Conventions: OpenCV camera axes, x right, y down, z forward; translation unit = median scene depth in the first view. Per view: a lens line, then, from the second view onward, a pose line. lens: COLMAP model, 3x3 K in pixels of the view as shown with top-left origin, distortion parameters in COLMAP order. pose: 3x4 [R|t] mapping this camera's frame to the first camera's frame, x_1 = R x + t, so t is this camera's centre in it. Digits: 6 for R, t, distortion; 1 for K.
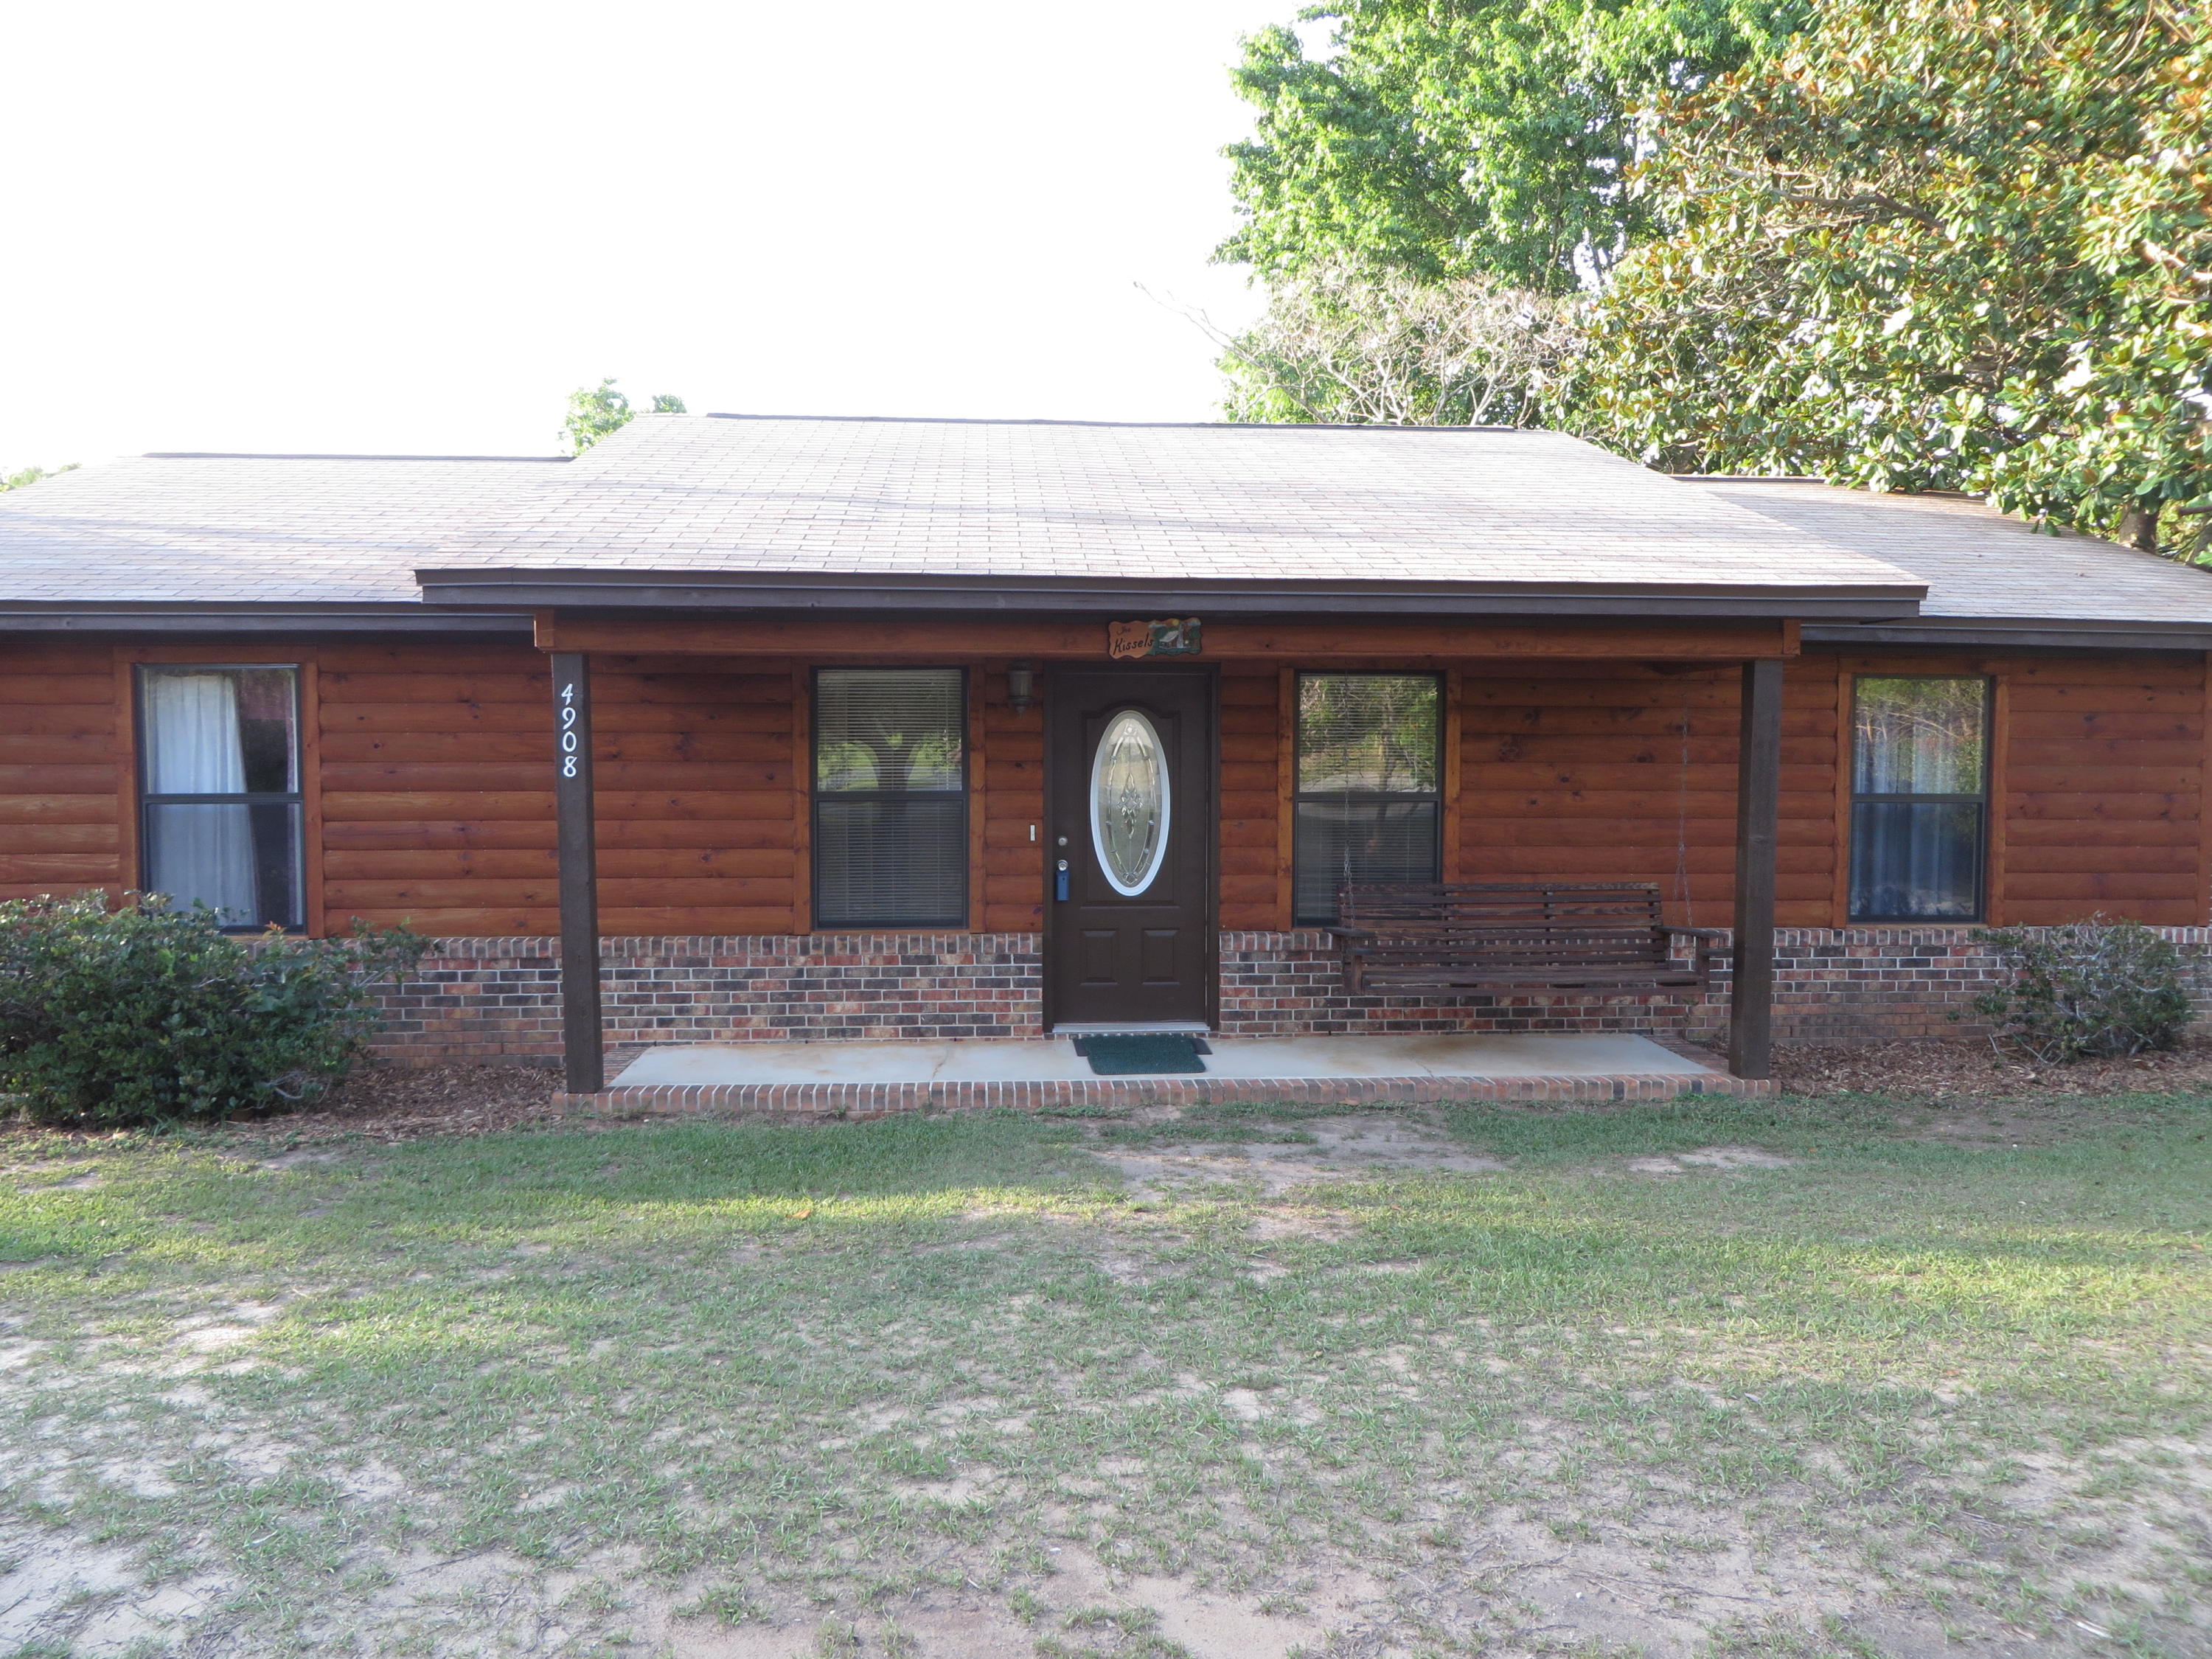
lens RADIAL K [[1666.0, 0, 1106.0], [0, 1666.0, 829.5], [0, 0, 1]] dist [-0.002531, -0.009622]
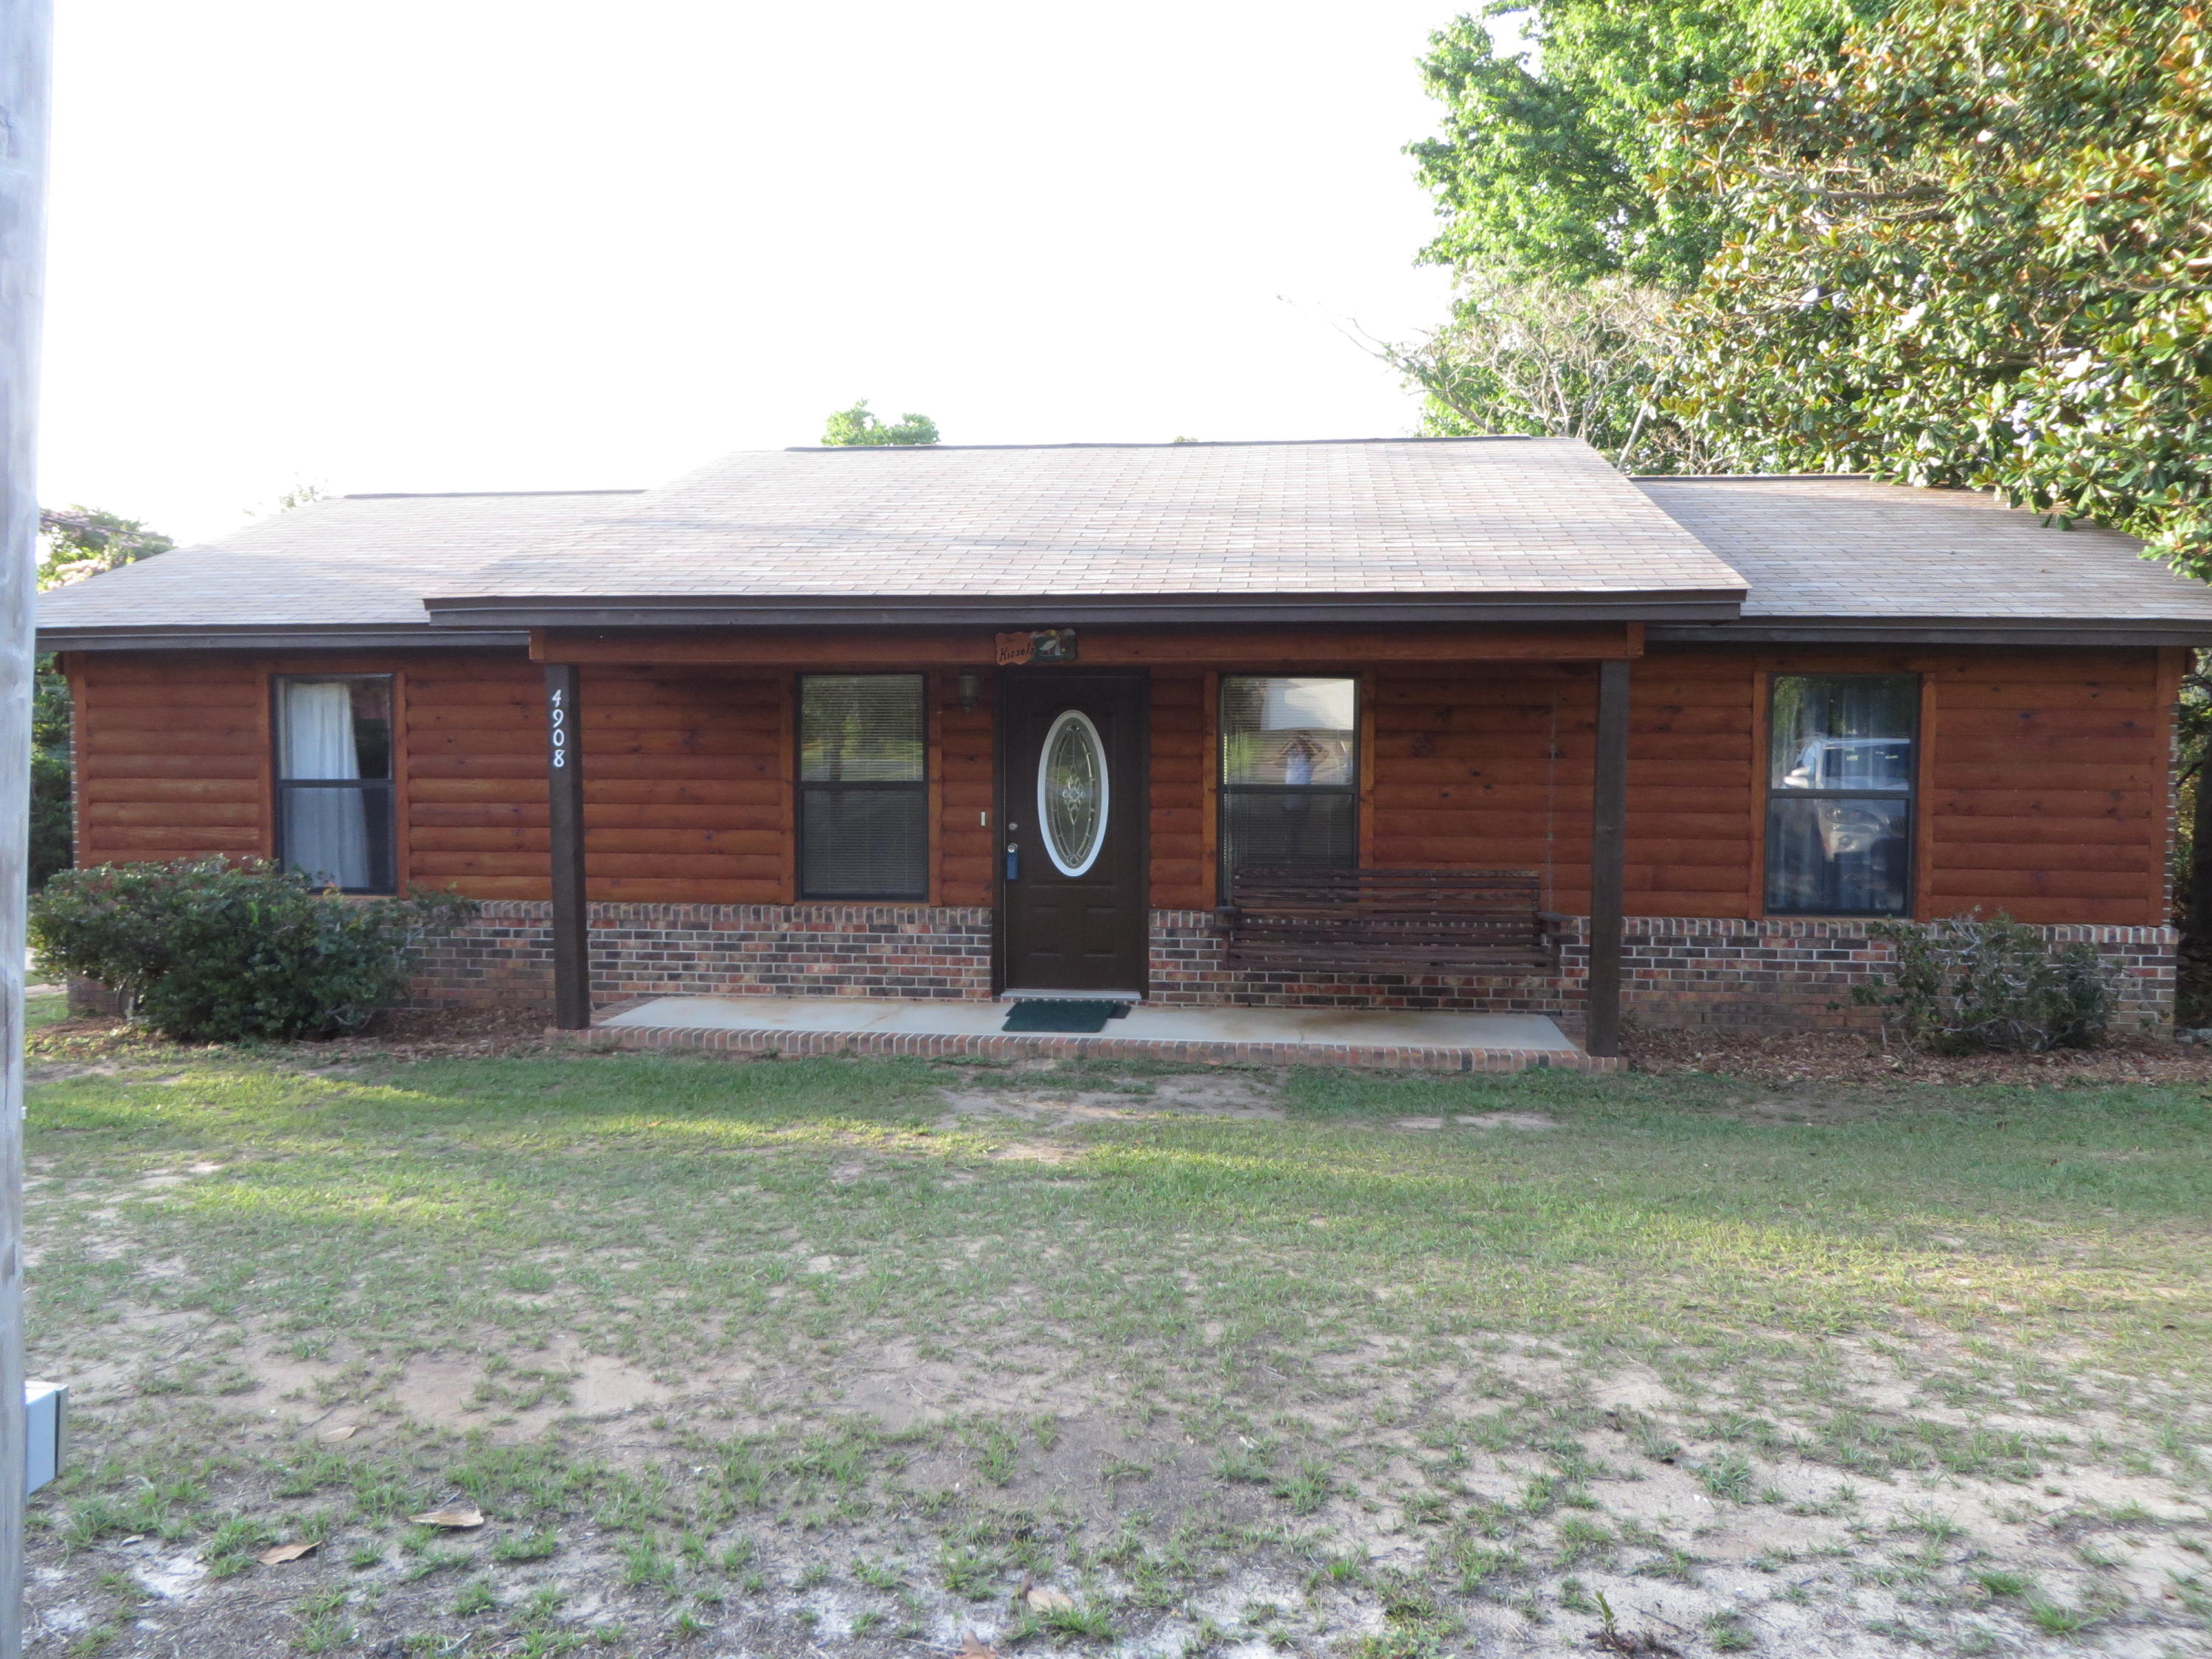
lens RADIAL K [[1666.0, 0, 1106.0], [0, 1666.0, 829.5], [0, 0, 1]] dist [-0.002531, -0.009622]
pose [[0.981210, 0.011407, -0.192604, 0.260031], [-0.011018, 0.999935, 0.003089, 0.005011], [0.192627, -0.000909, 0.981272, -0.093949]]
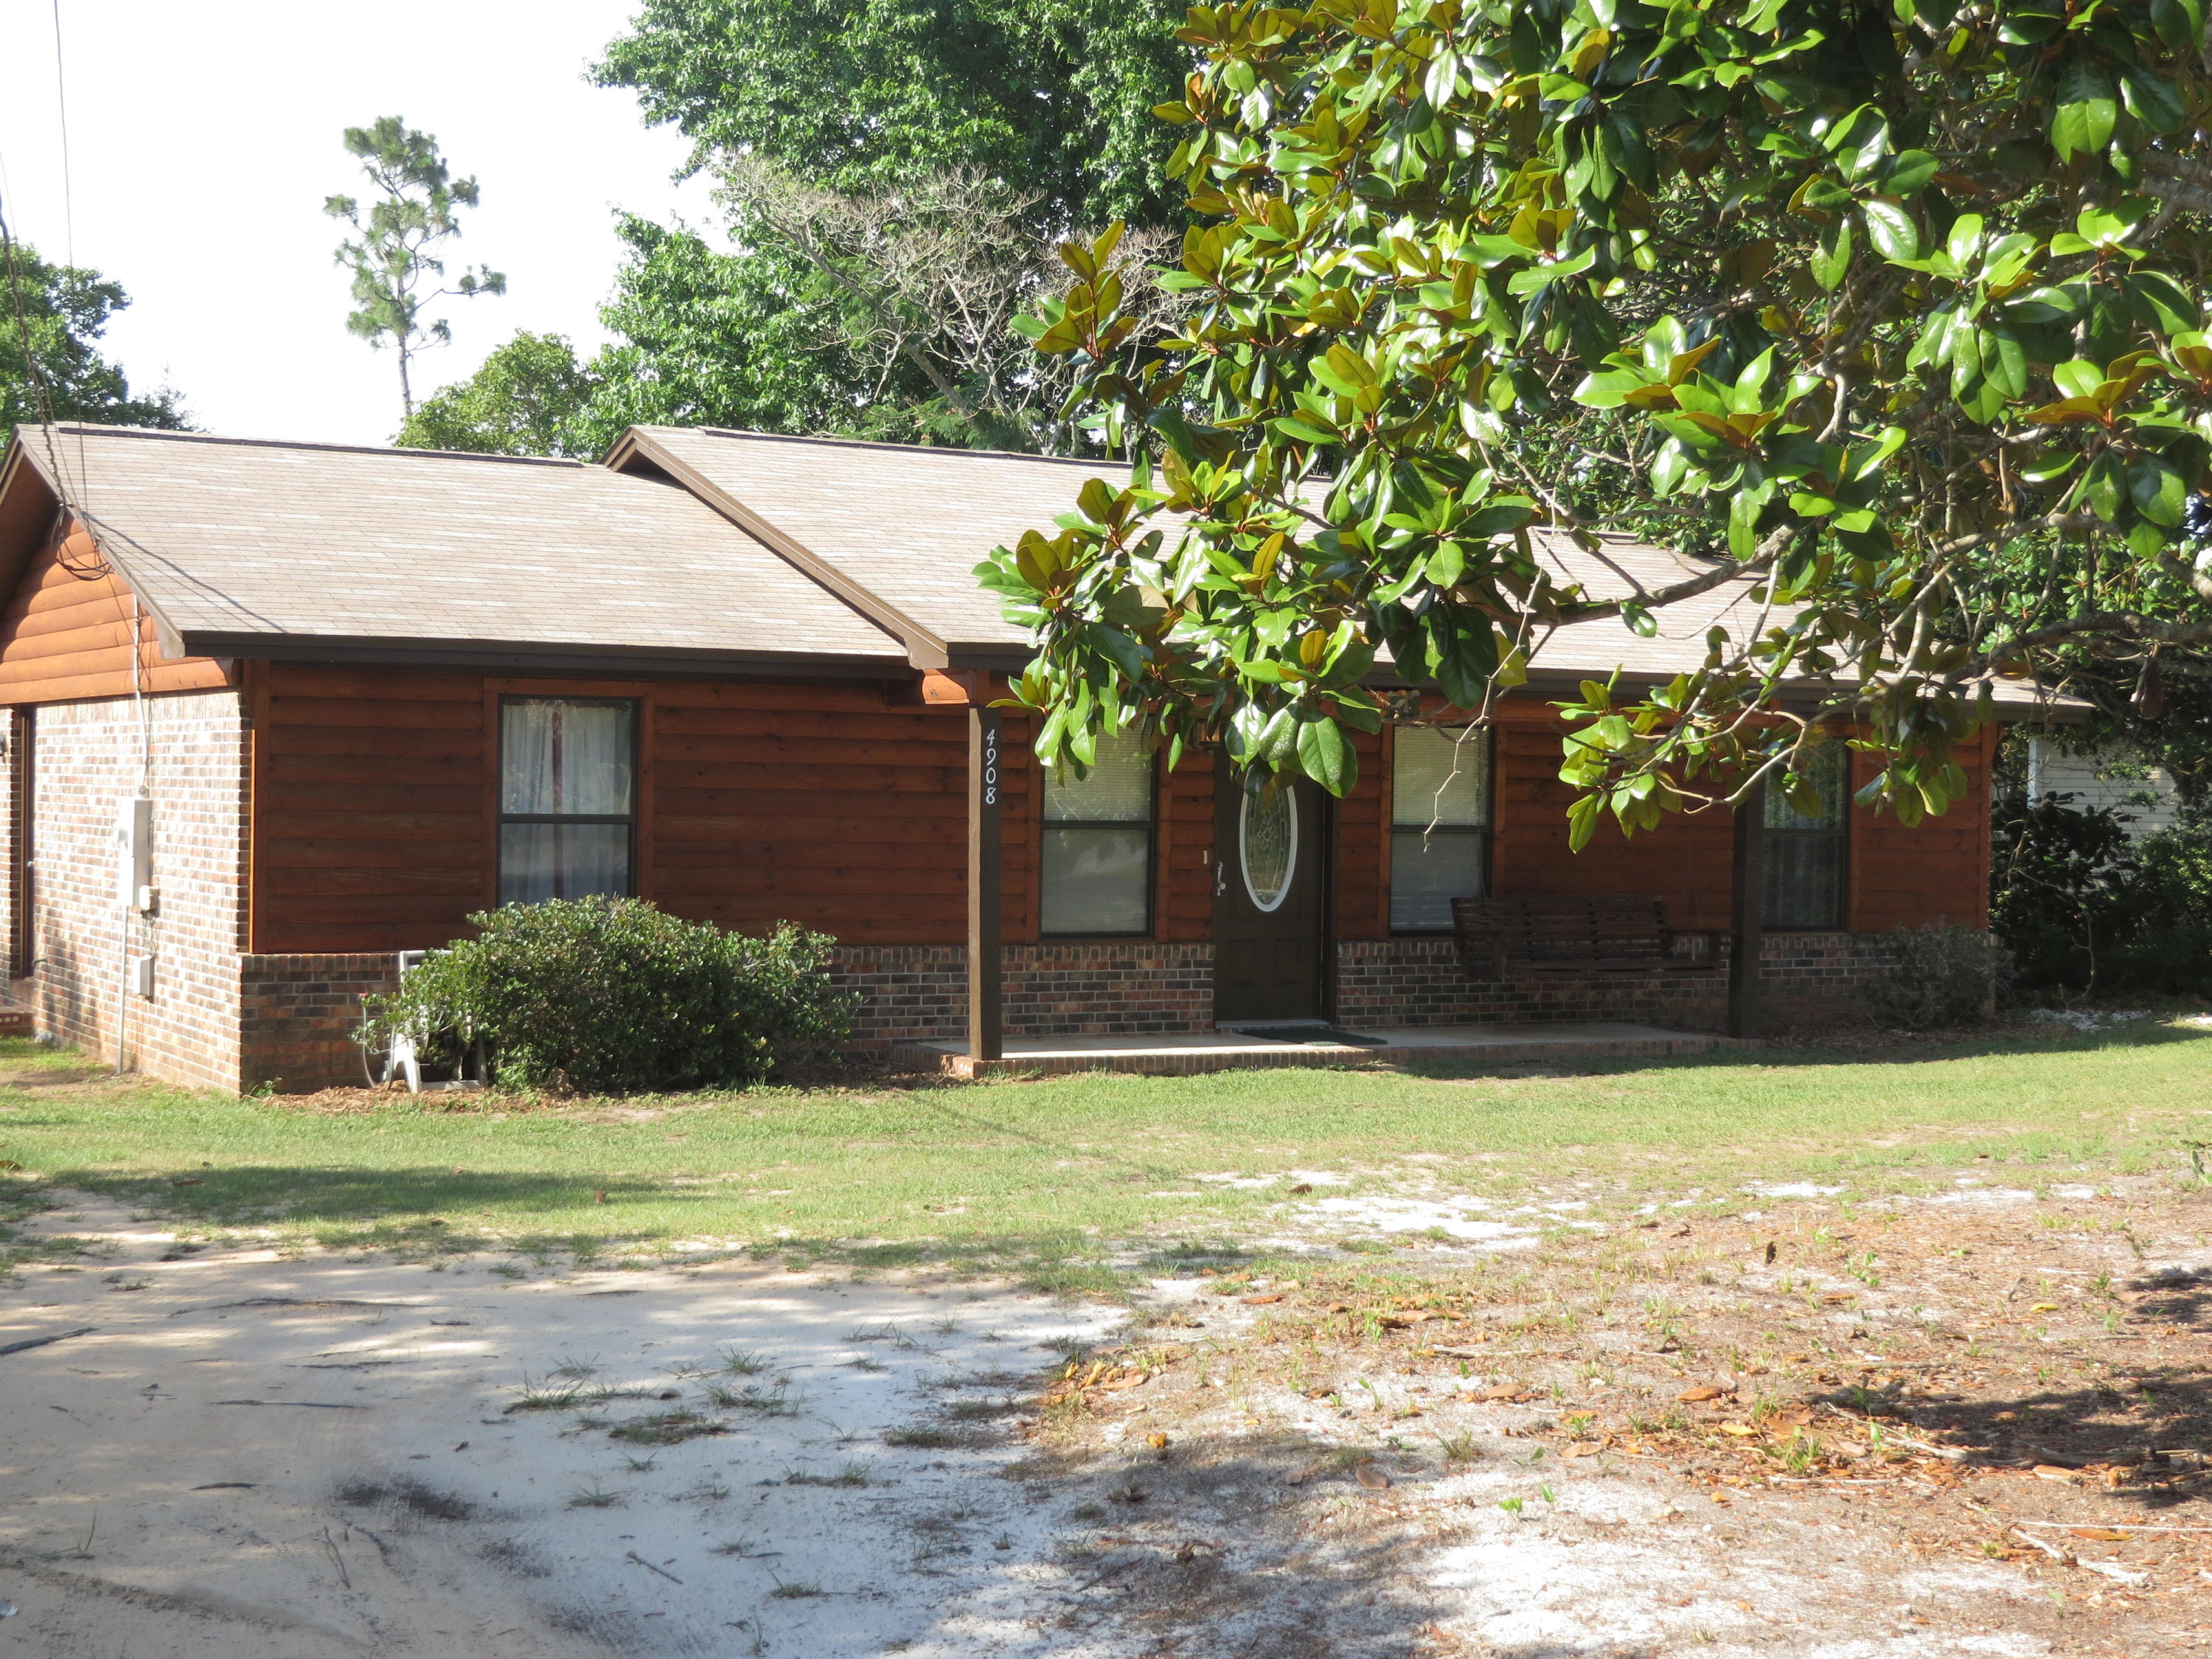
lens RADIAL K [[3233.3, 0, 1165.3], [0, 3233.3, 830.1], [0, 0, 1]] dist [-0.020558, -0.109707]
pose [[0.895304, 0.009032, 0.445365, -1.100314], [0.004769, 0.999543, -0.029858, 0.052547], [-0.445431, 0.028856, 0.894851, -1.037471]]
